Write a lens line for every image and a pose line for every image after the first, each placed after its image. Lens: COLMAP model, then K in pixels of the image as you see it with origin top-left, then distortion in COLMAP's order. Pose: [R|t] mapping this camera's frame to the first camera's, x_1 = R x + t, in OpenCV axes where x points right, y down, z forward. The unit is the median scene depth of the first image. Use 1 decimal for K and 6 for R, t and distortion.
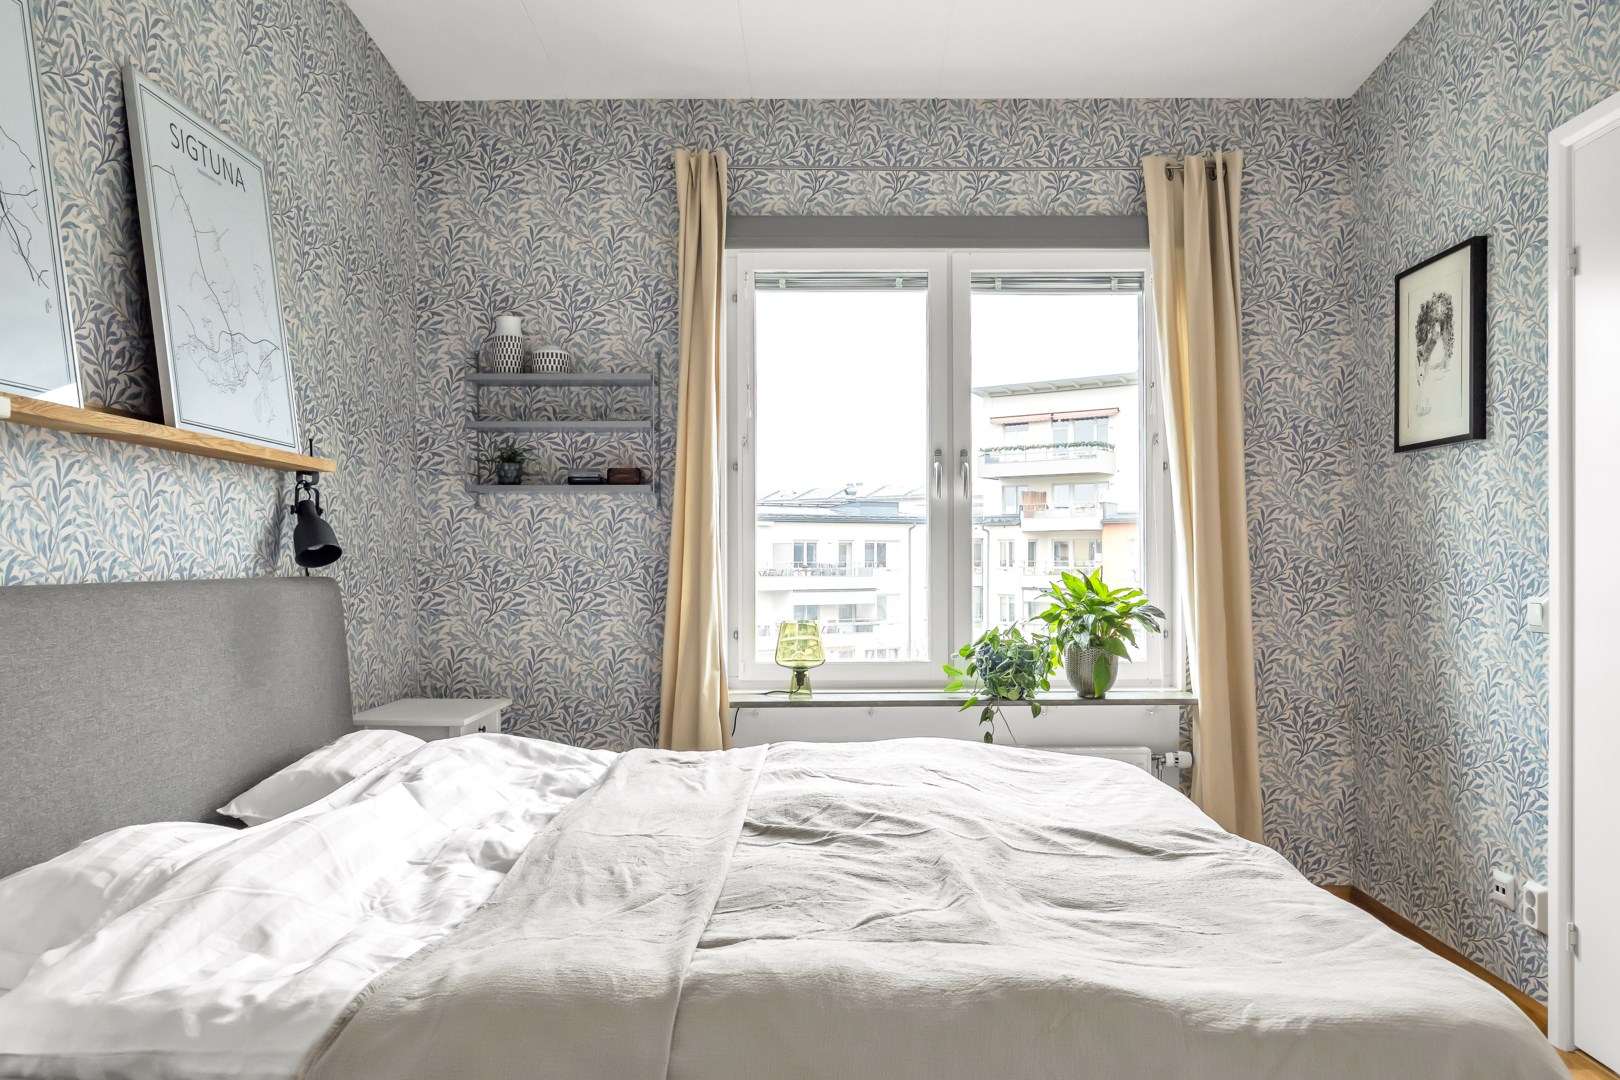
lens RADIAL K [[1142.8, 0, 811.0], [0, 1142.8, 583.2], [0, 0, 1]] dist [-0.029636, 0.011446]
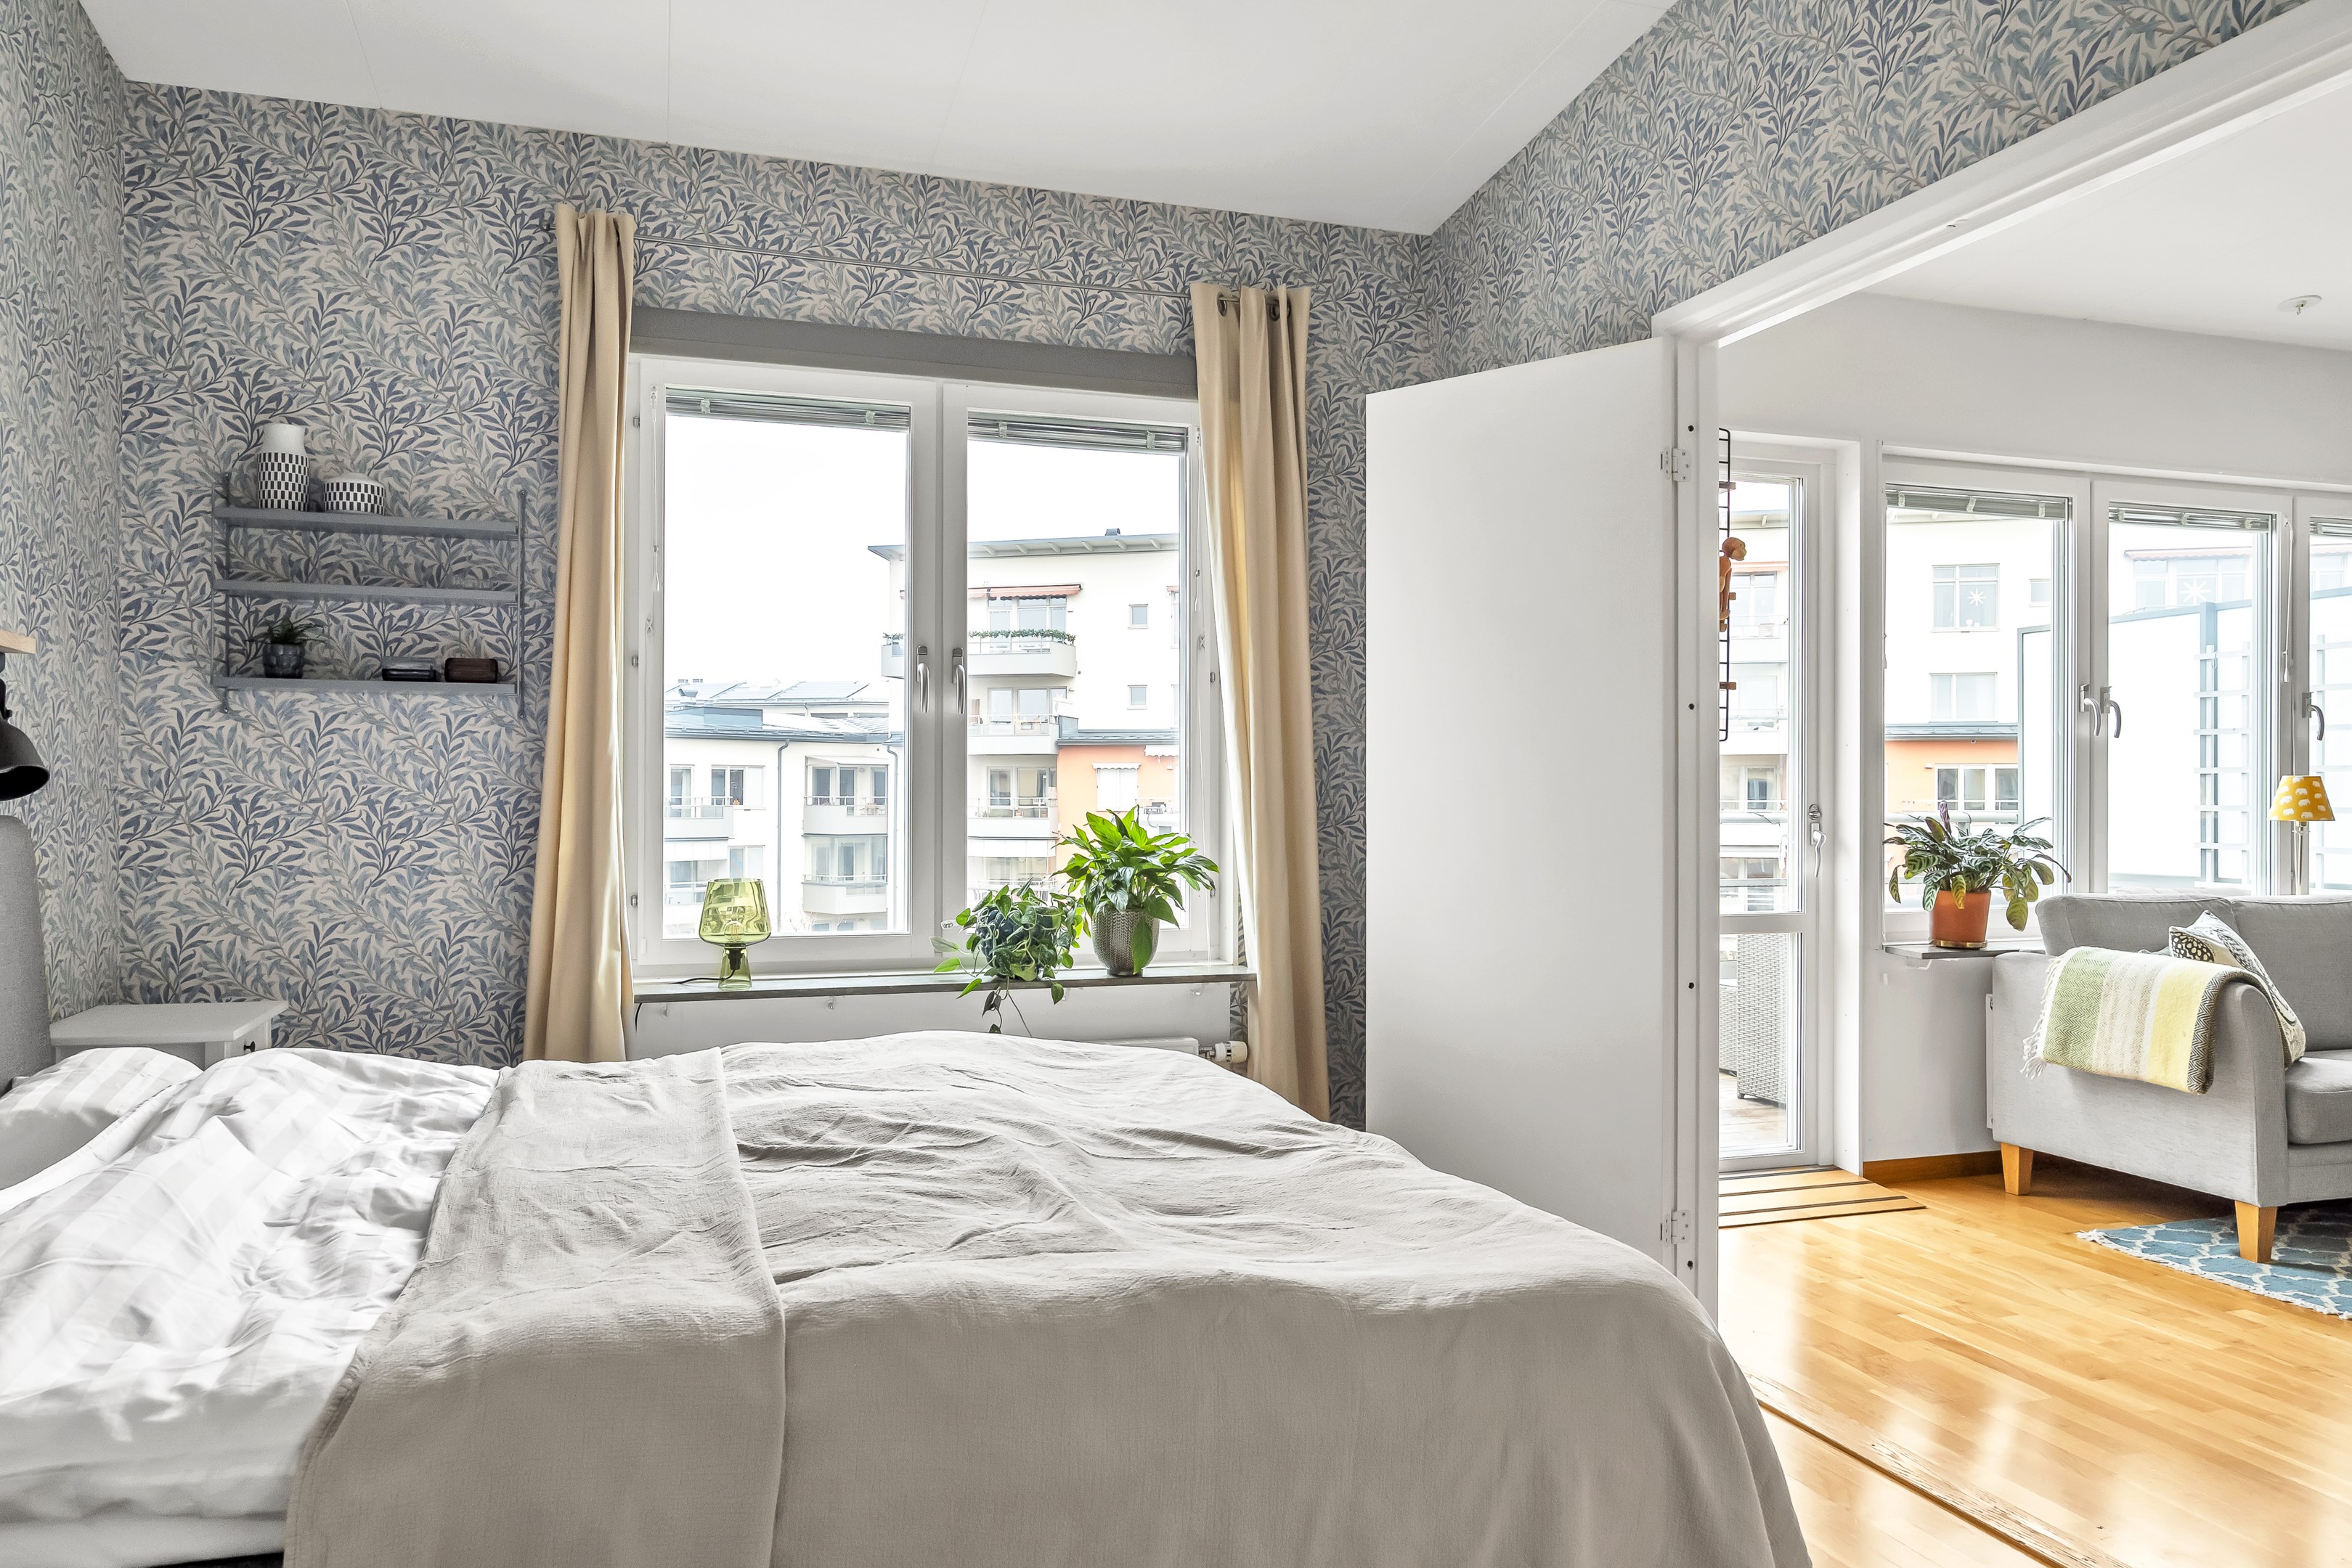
lens RADIAL K [[1650.9, 0, 1176.9], [0, 1650.9, 815.8], [0, 0, 1]] dist [-0.020408, 0.003462]
pose [[0.948420, 0.002888, 0.317002, -0.074977], [-0.000270, 0.999966, -0.008302, 0.001625], [-0.317015, 0.007788, 0.948388, -0.069688]]
